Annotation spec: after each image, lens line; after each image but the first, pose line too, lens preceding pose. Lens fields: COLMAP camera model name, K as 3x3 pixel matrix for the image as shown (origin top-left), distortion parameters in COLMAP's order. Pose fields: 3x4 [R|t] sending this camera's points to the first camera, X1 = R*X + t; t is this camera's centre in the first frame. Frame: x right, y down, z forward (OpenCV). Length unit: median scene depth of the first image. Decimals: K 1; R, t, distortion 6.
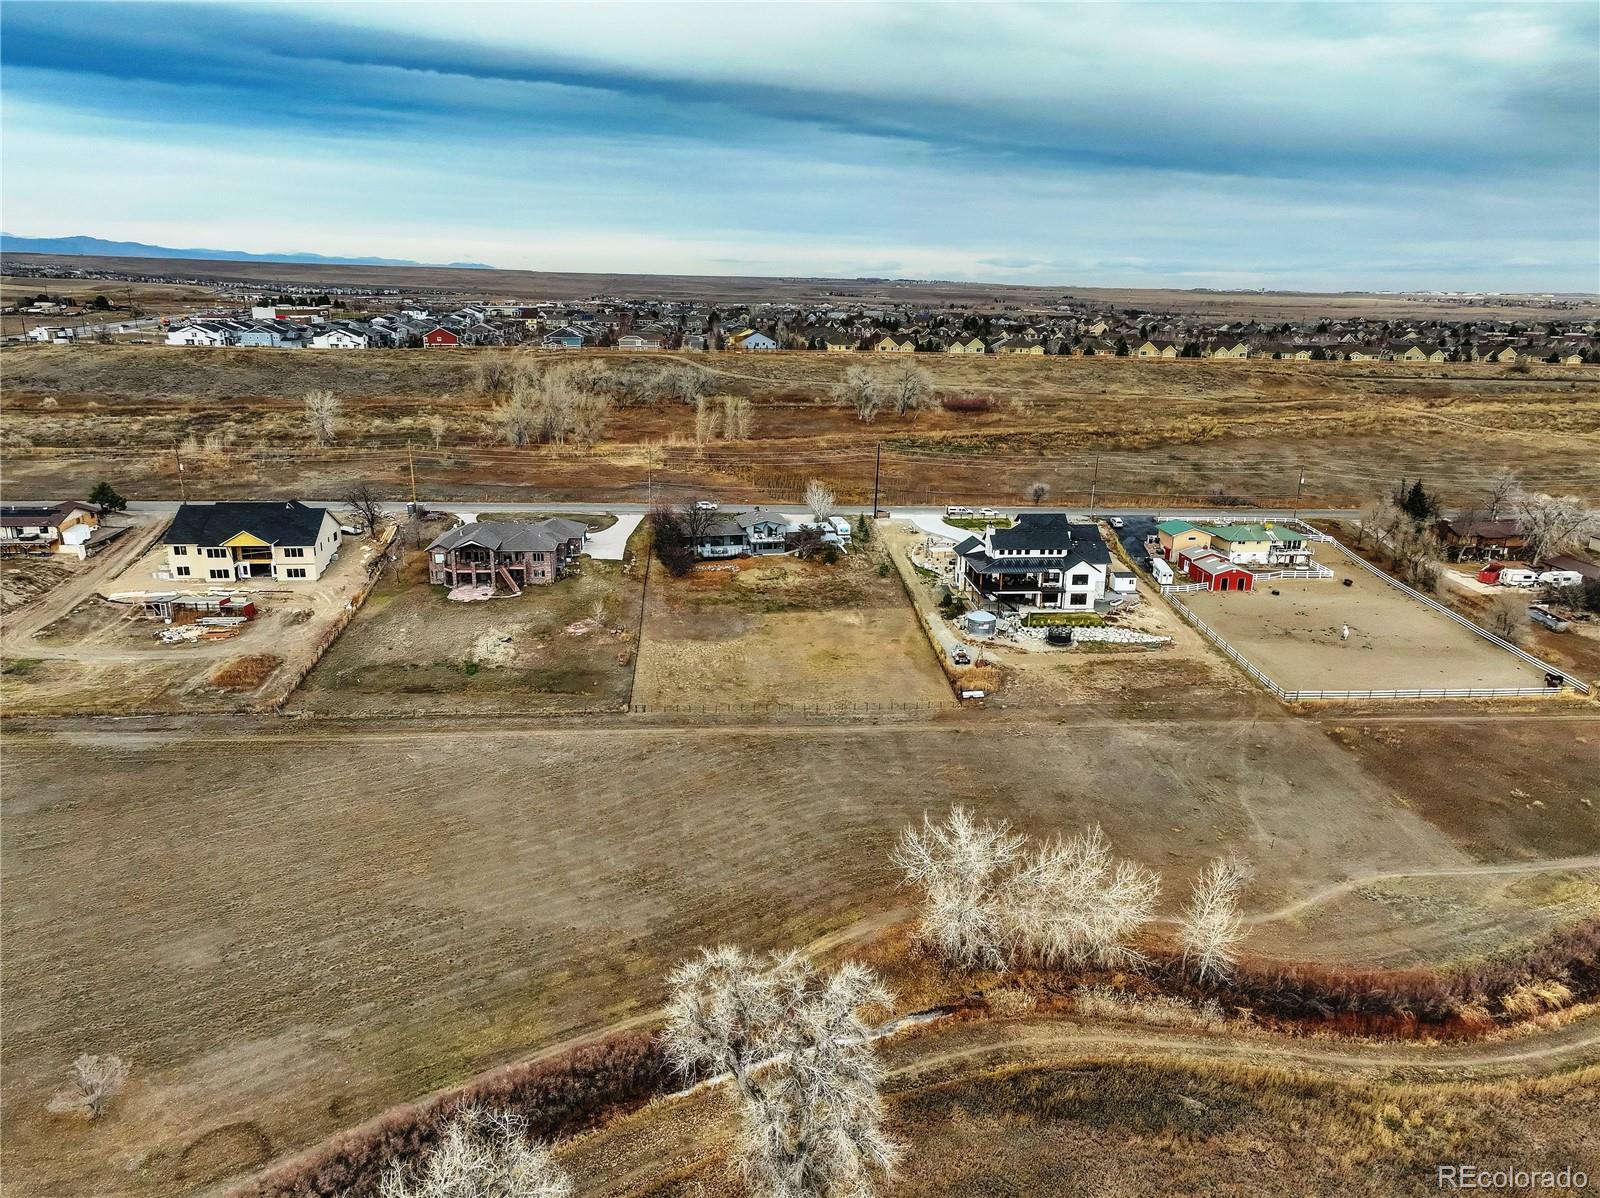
lens RADIAL K [[1153.9, 0, 799.8], [0, 1153.9, 598.8], [0, 0, 1]] dist [0.017409, 0.025417]
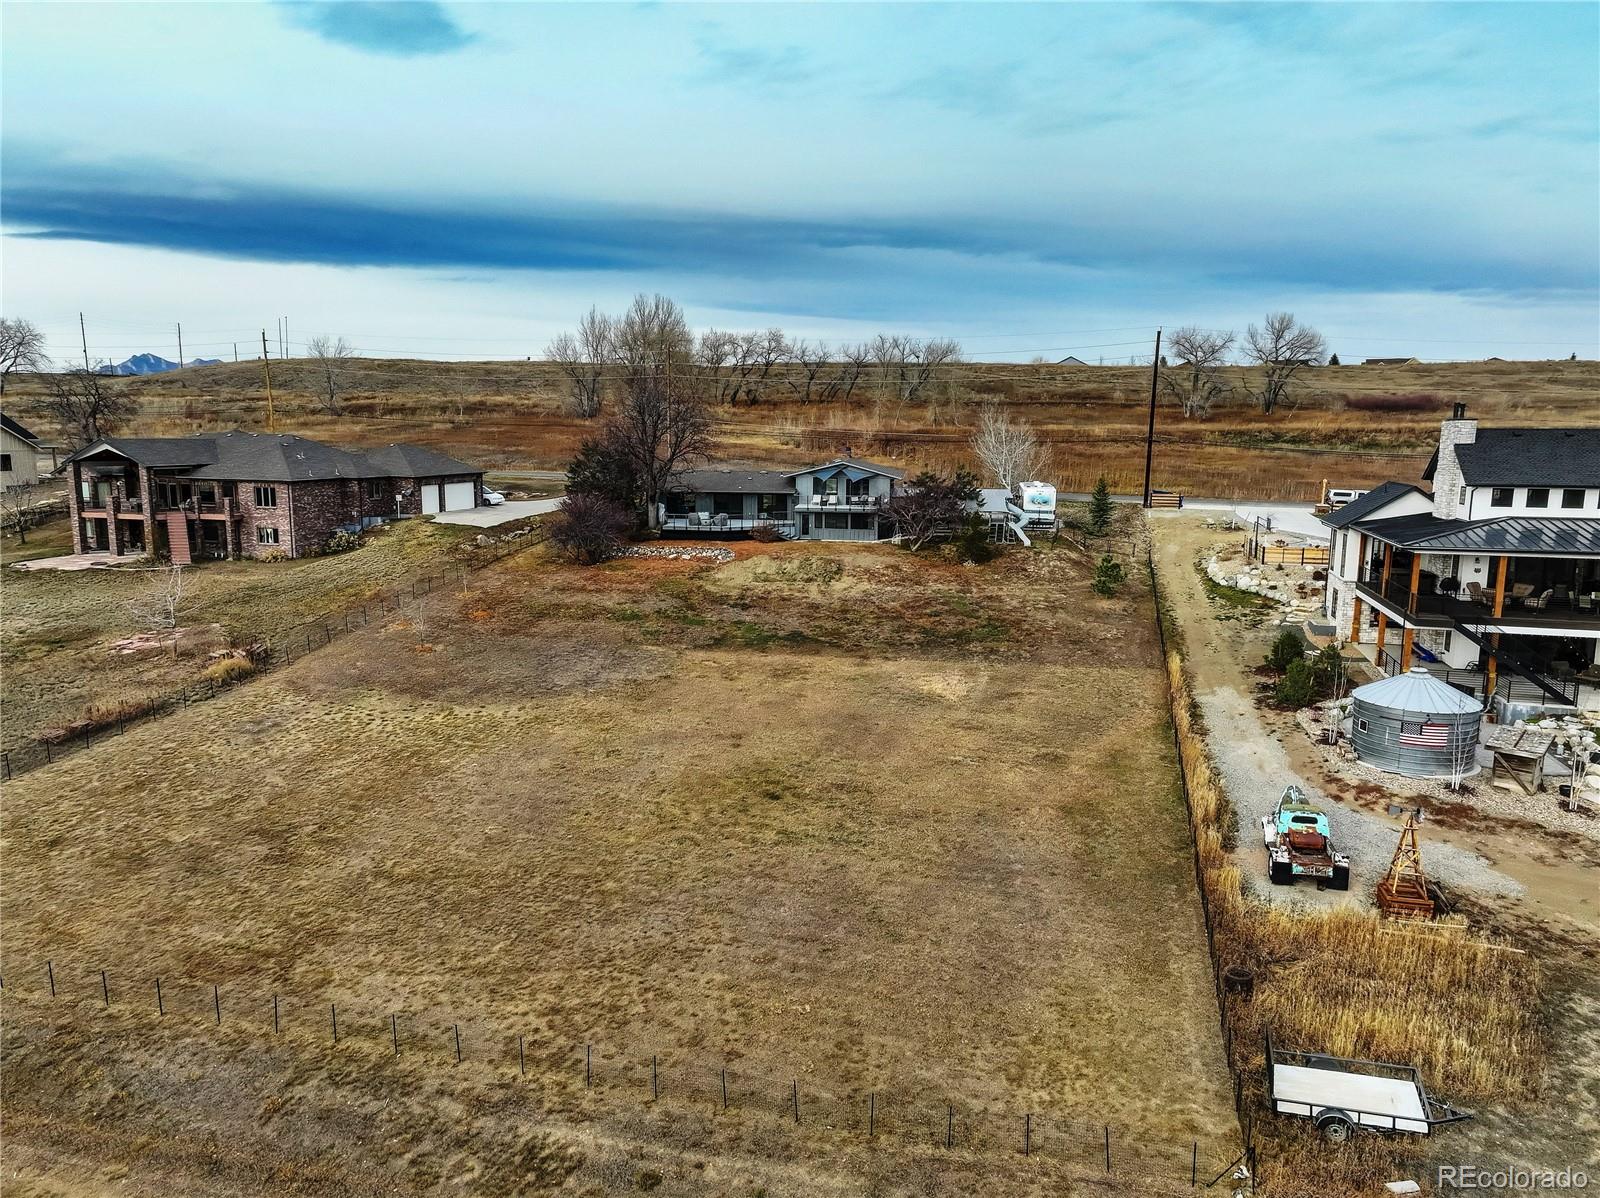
lens RADIAL K [[1153.9, 0, 800.2], [0, 1153.9, 601.3], [0, 0, 1]] dist [0.017409, 0.025417]
pose [[0.944360, 0.051415, -0.324871, 0.106369], [-0.091650, 0.989721, -0.109780, 0.032723], [0.315888, 0.133446, 0.939365, 0.679801]]
